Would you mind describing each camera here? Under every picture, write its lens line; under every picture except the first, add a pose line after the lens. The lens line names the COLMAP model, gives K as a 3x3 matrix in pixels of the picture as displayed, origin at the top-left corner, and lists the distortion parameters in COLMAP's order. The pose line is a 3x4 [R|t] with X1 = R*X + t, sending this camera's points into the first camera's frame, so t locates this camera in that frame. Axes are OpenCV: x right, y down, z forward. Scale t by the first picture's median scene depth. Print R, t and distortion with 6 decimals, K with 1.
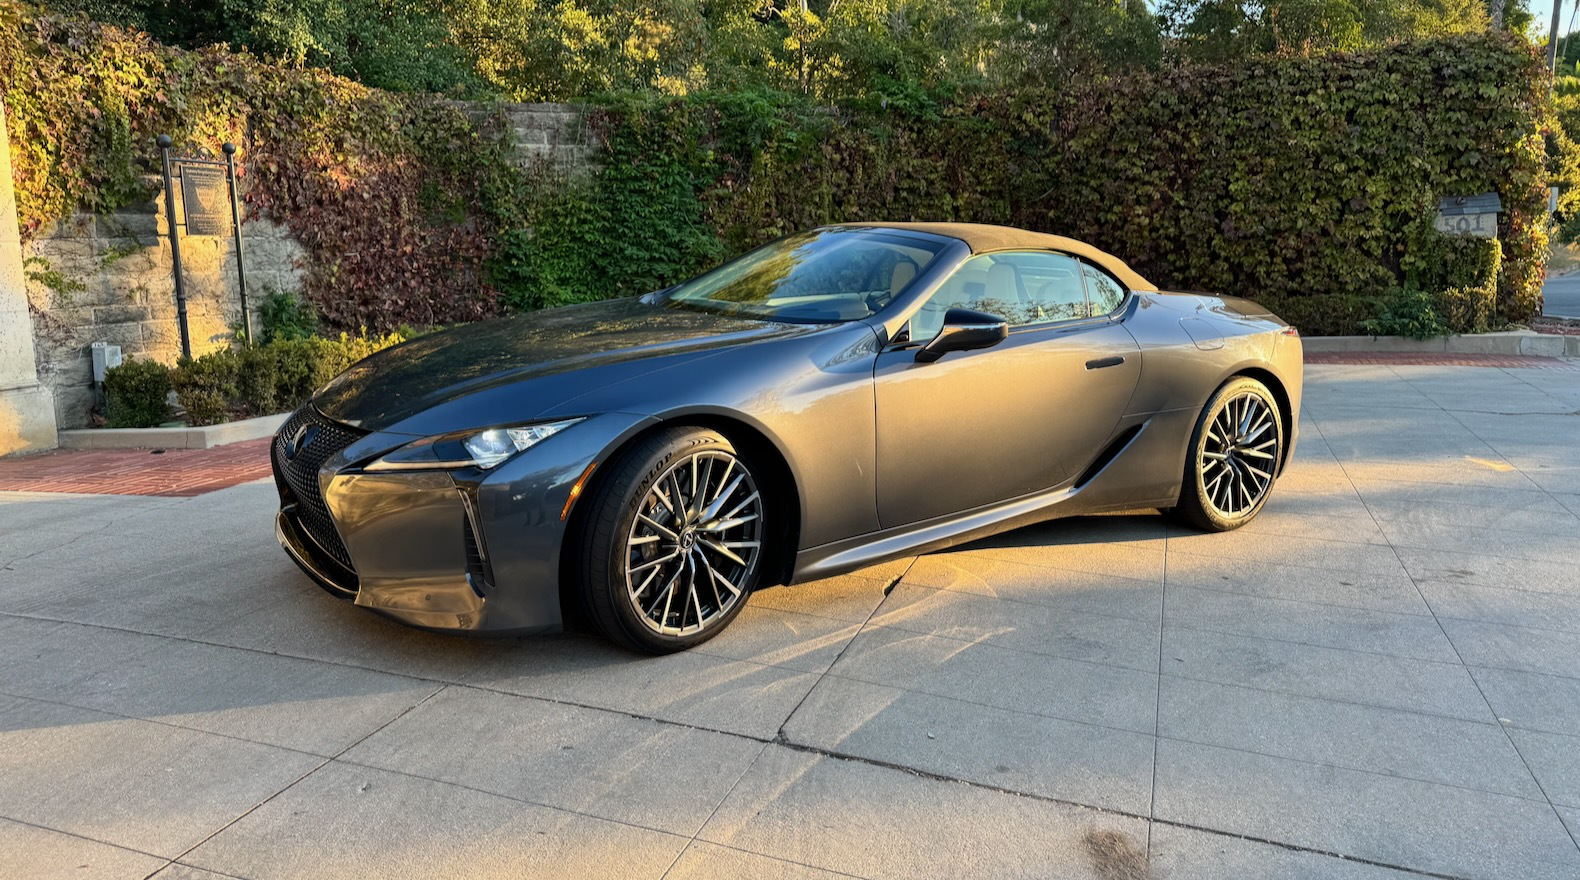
lens RADIAL K [[1121.6, 0, 784.4], [0, 1121.6, 371.8], [0, 0, 1]] dist [0.122200, -0.180059]
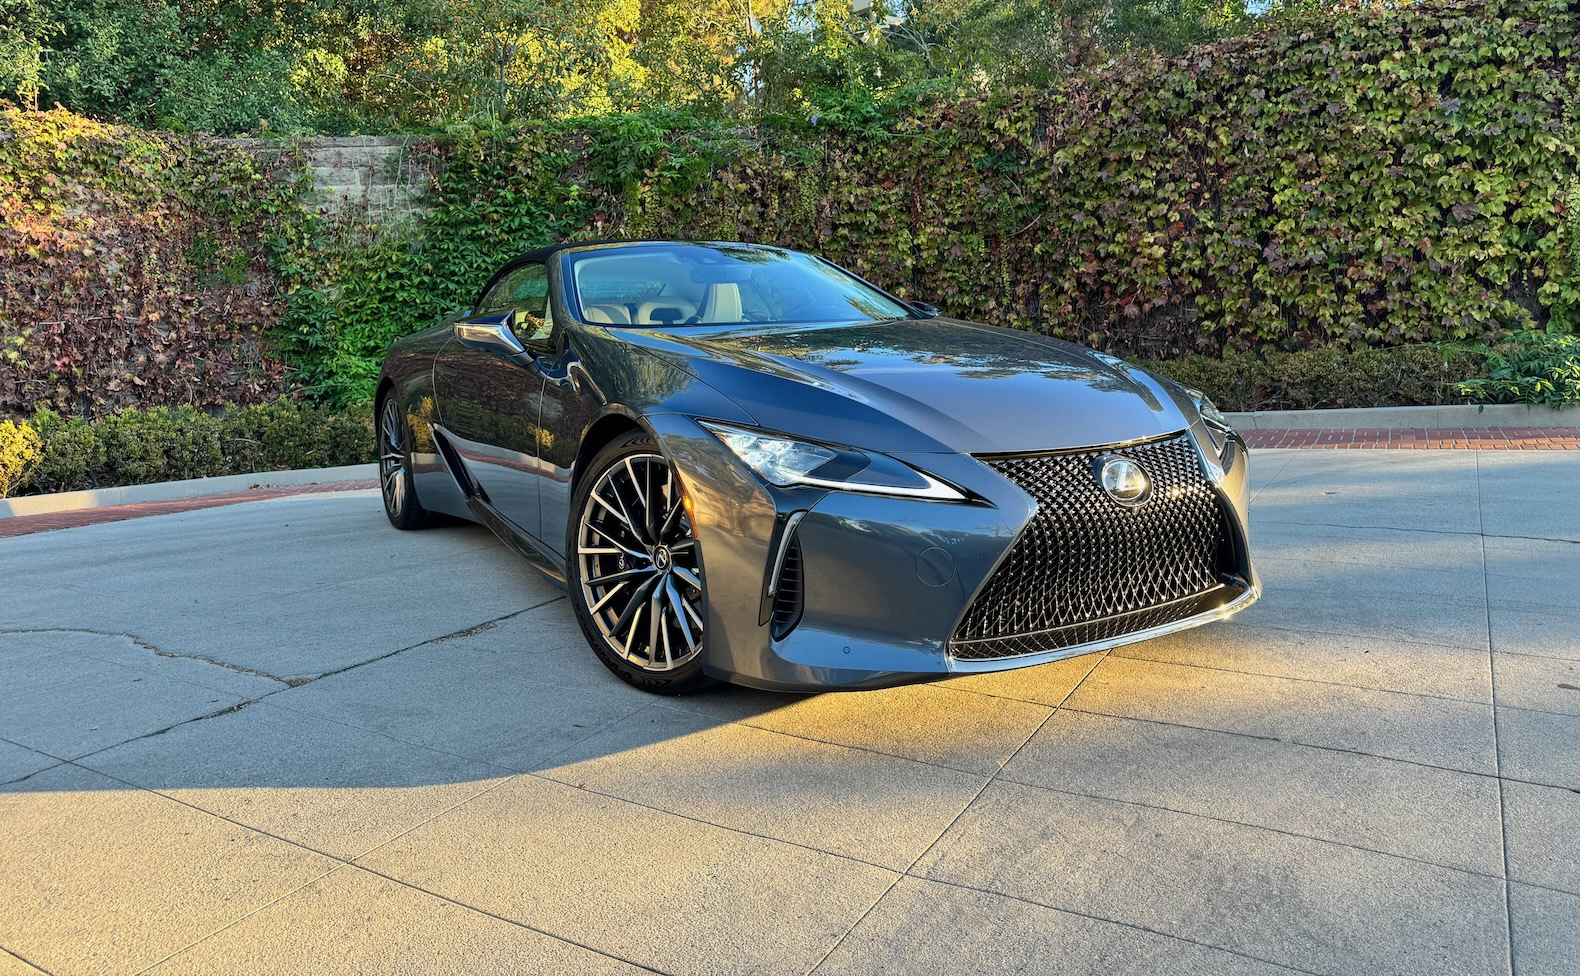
lens RADIAL K [[1105.3, 0, 785.4], [0, 1105.3, 378.9], [0, 0, 1]] dist [0.069533, -0.078602]
pose [[0.978604, -0.020577, -0.204721, 0.234750], [0.007005, 0.997742, -0.066799, -0.005298], [0.205633, 0.063936, 0.976538, 0.265145]]
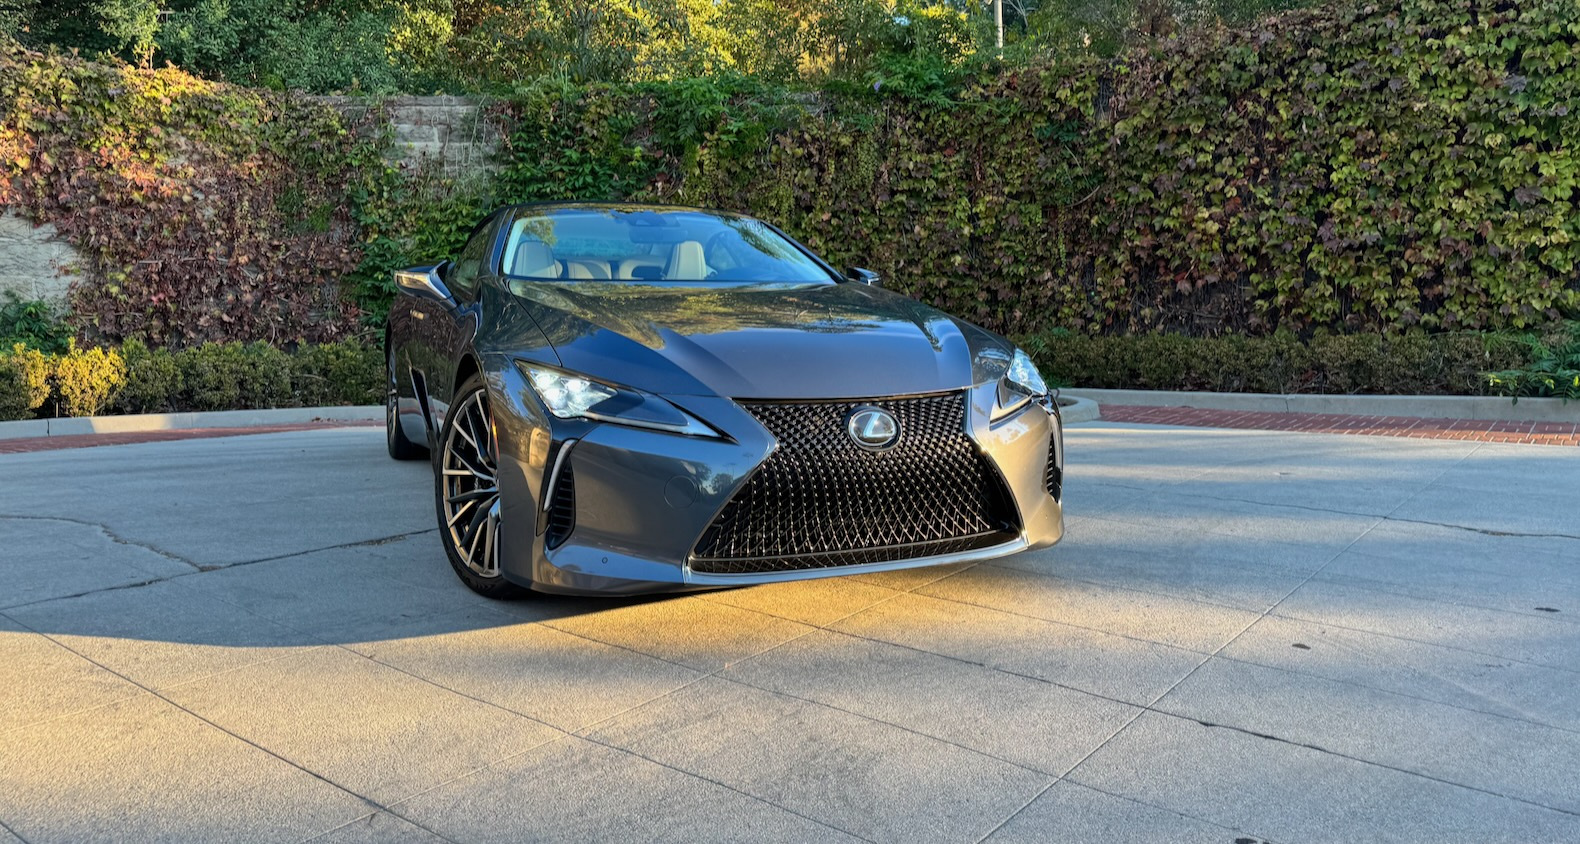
lens RADIAL K [[1144.2, 0, 807.4], [0, 1144.2, 339.2], [0, 0, 1]] dist [0.099349, -0.149344]
pose [[0.947757, 0.018524, -0.318456, 0.318290], [-0.043095, 0.996596, -0.070285, -0.000953], [0.316069, 0.080337, 0.945329, 0.246979]]
